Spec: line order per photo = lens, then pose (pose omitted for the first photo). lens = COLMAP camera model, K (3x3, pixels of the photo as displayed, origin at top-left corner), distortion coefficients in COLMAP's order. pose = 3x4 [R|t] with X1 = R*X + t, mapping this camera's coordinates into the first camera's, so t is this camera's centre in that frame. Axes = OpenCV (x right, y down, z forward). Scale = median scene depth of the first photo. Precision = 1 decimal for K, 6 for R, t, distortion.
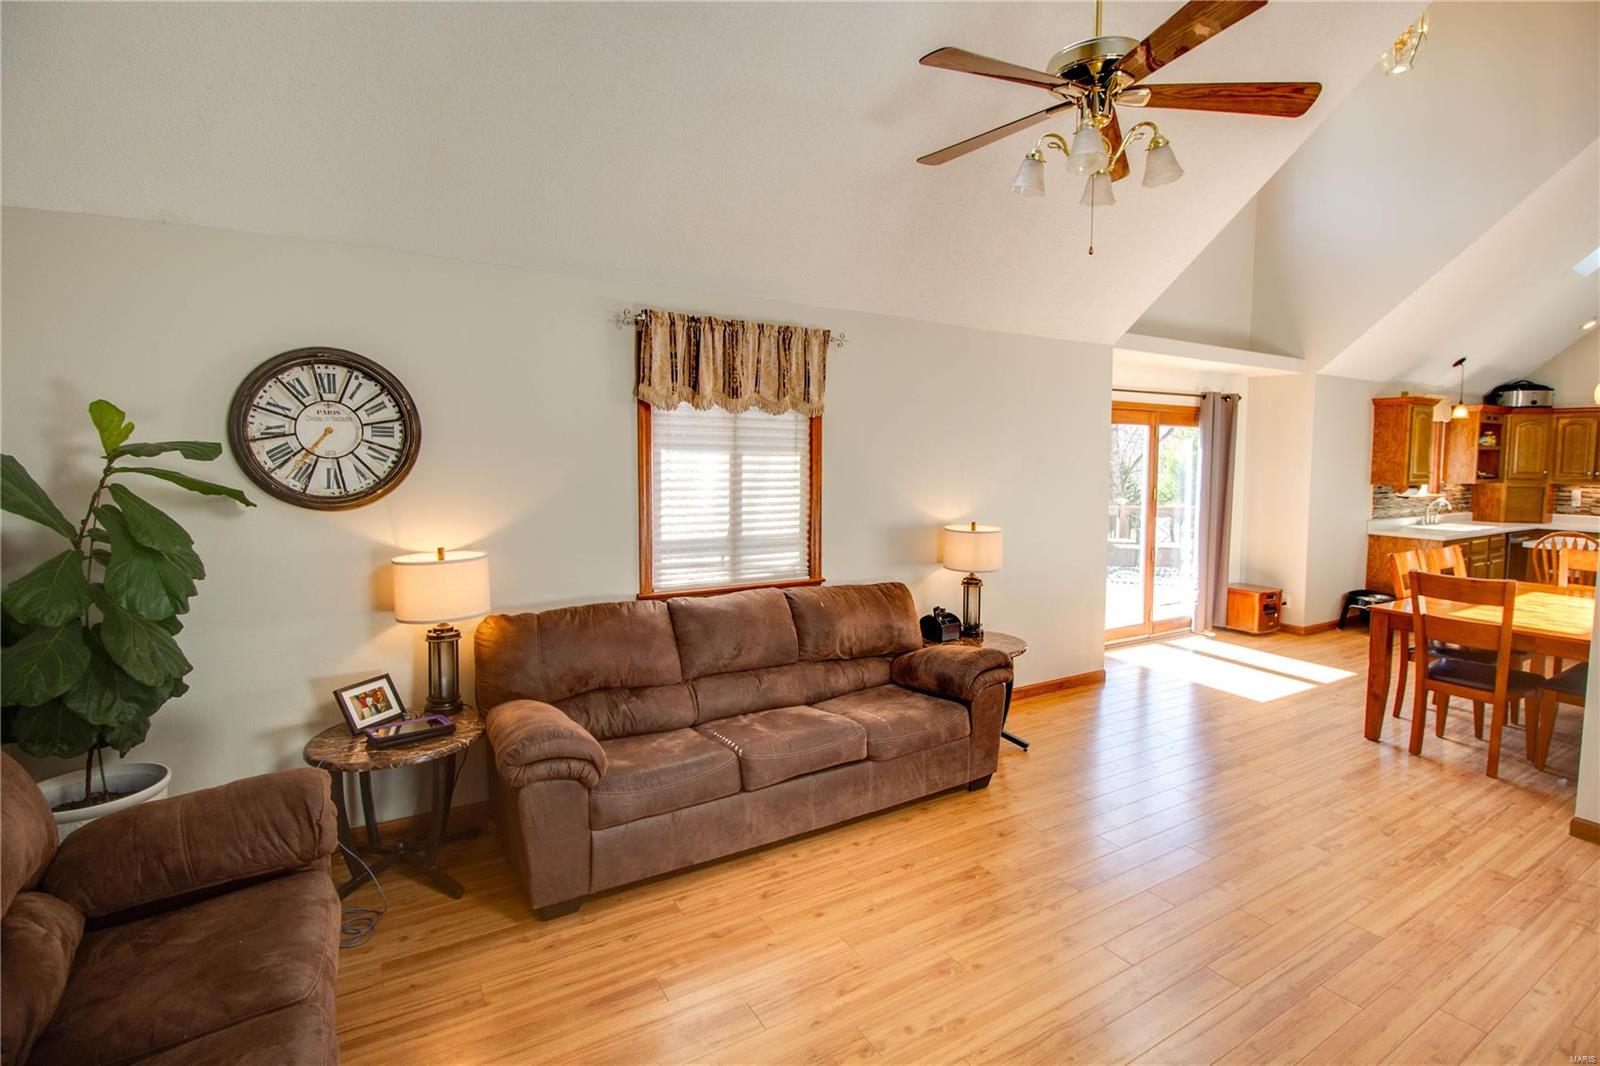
lens RADIAL K [[782.1, 0, 800.4], [0, 782.1, 507.1], [0, 0, 1]] dist [0.000744, -0.013653]
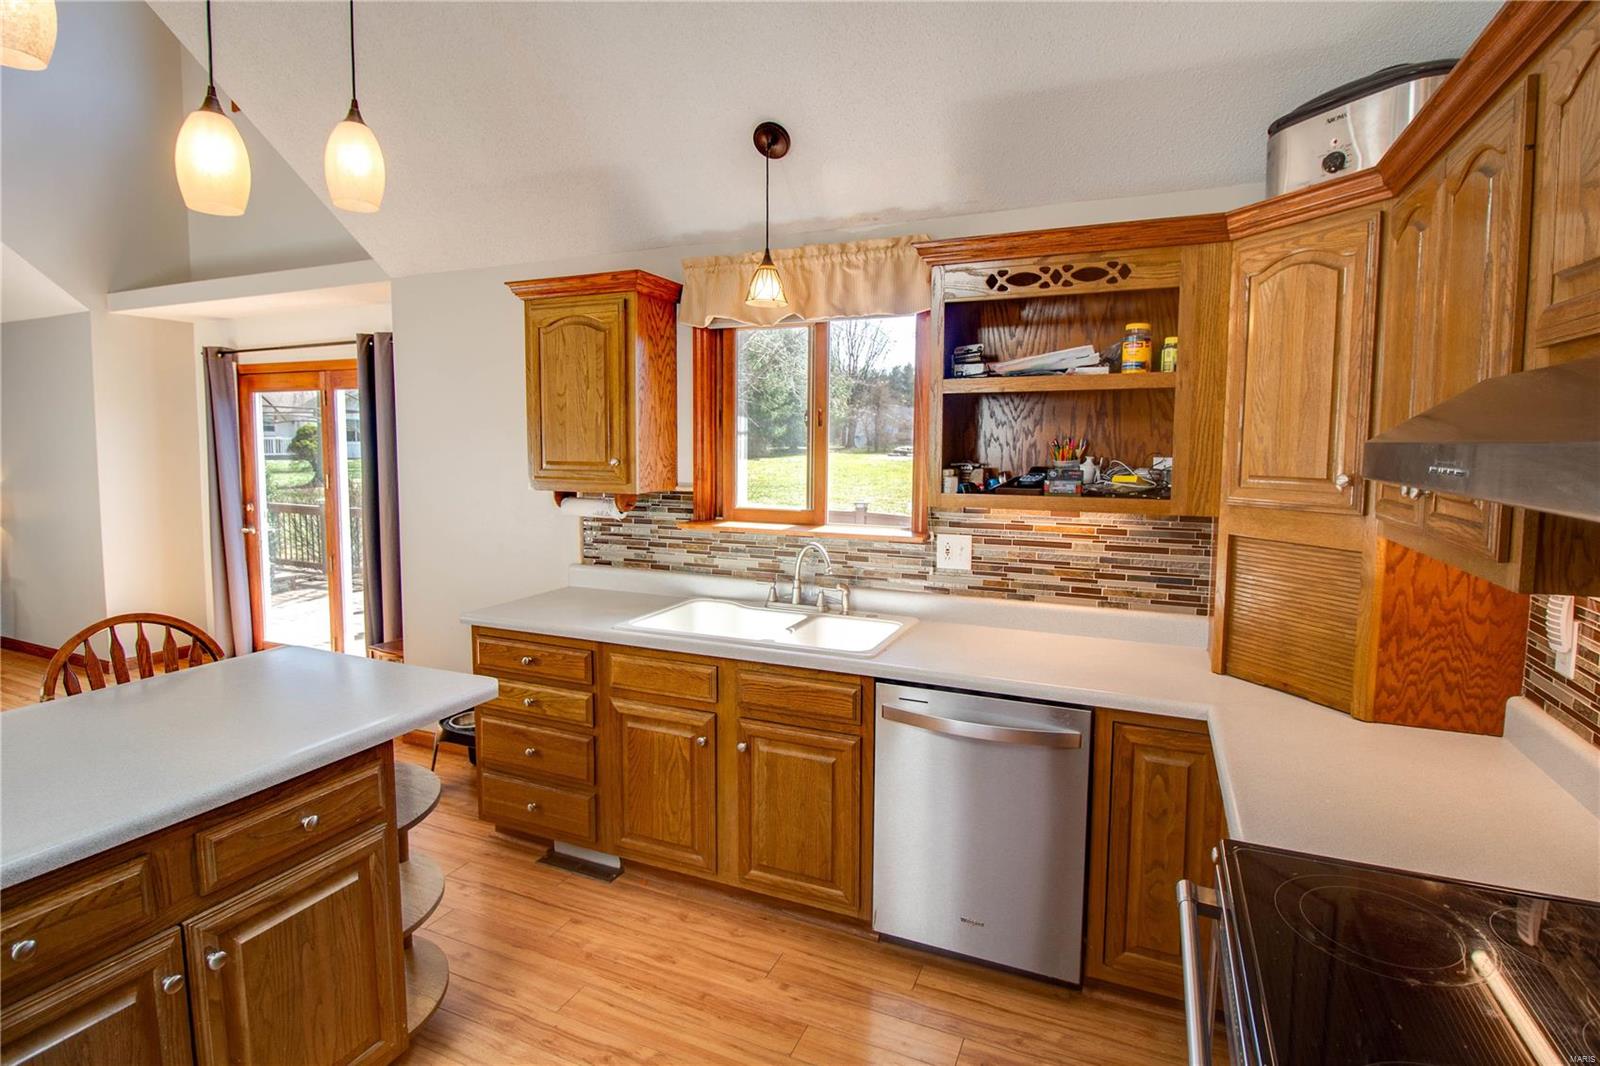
lens RADIAL K [[782.1, 0, 800.4], [0, 782.1, 507.1], [0, 0, 1]] dist [0.000744, -0.013653]
pose [[0.568424, 0.064161, -0.820230, 1.049382], [-0.056540, 0.997644, 0.038856, -0.037528], [0.820790, 0.024290, 0.570713, 0.752630]]
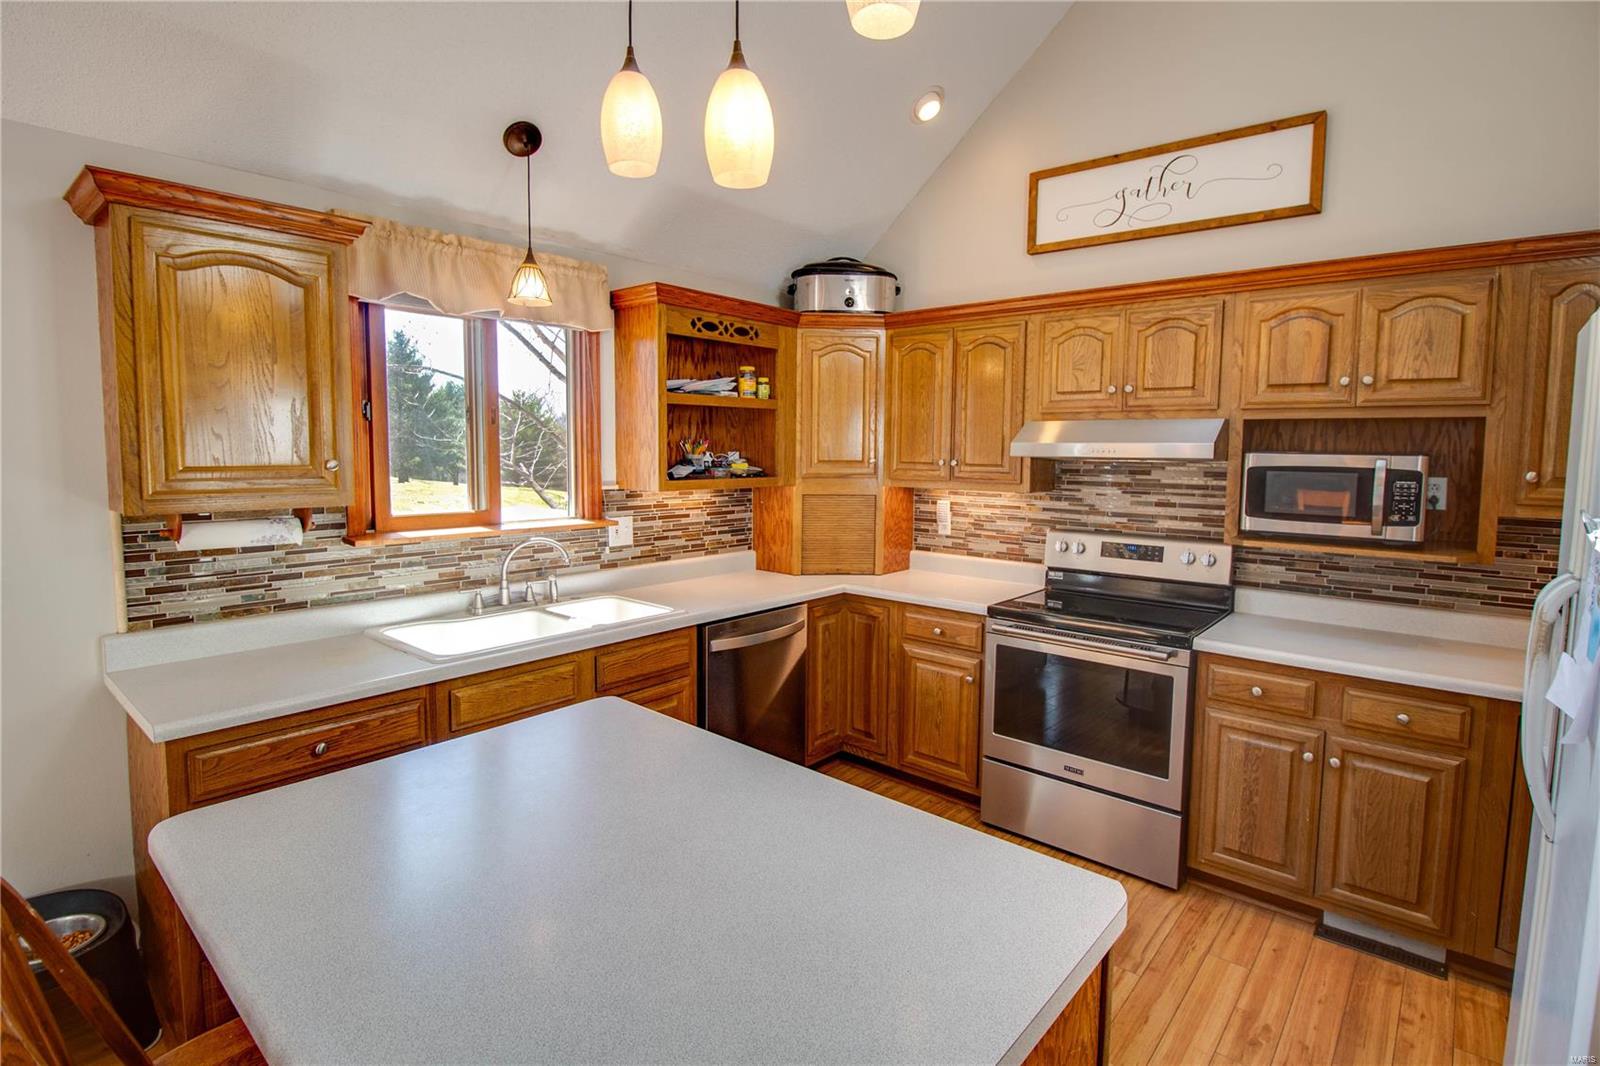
lens RADIAL K [[782.1, 0, 800.4], [0, 782.1, 507.1], [0, 0, 1]] dist [0.000744, -0.013653]
pose [[0.954061, -0.024357, 0.298621, 0.787154], [0.021841, 0.999692, 0.011759, -0.024722], [-0.298815, -0.004697, 0.954299, 0.585354]]
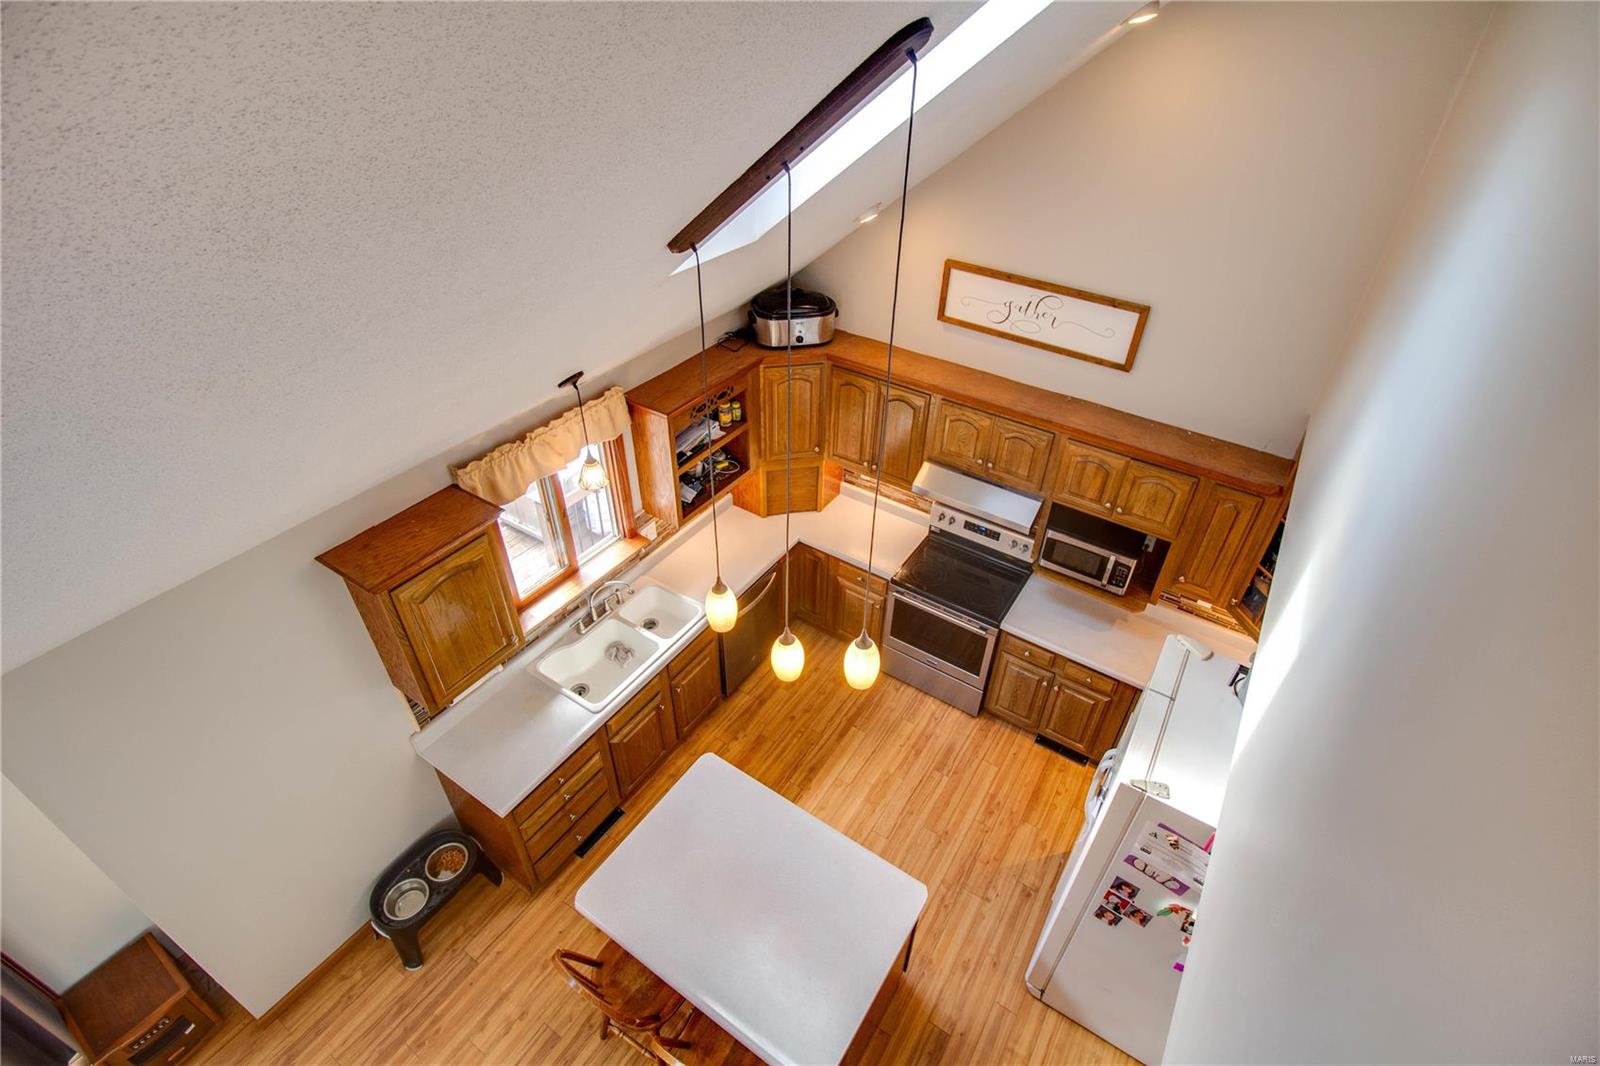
lens RADIAL K [[762.0, 0, 817.4], [0, 762.0, 511.3], [0, 0, 1]] dist [0.000680, 0.000022]
pose [[0.901397, -0.248321, 0.354711, 0.734753], [0.011910, 0.833117, 0.552969, -0.335320], [-0.432829, -0.494220, 0.753927, 0.519228]]
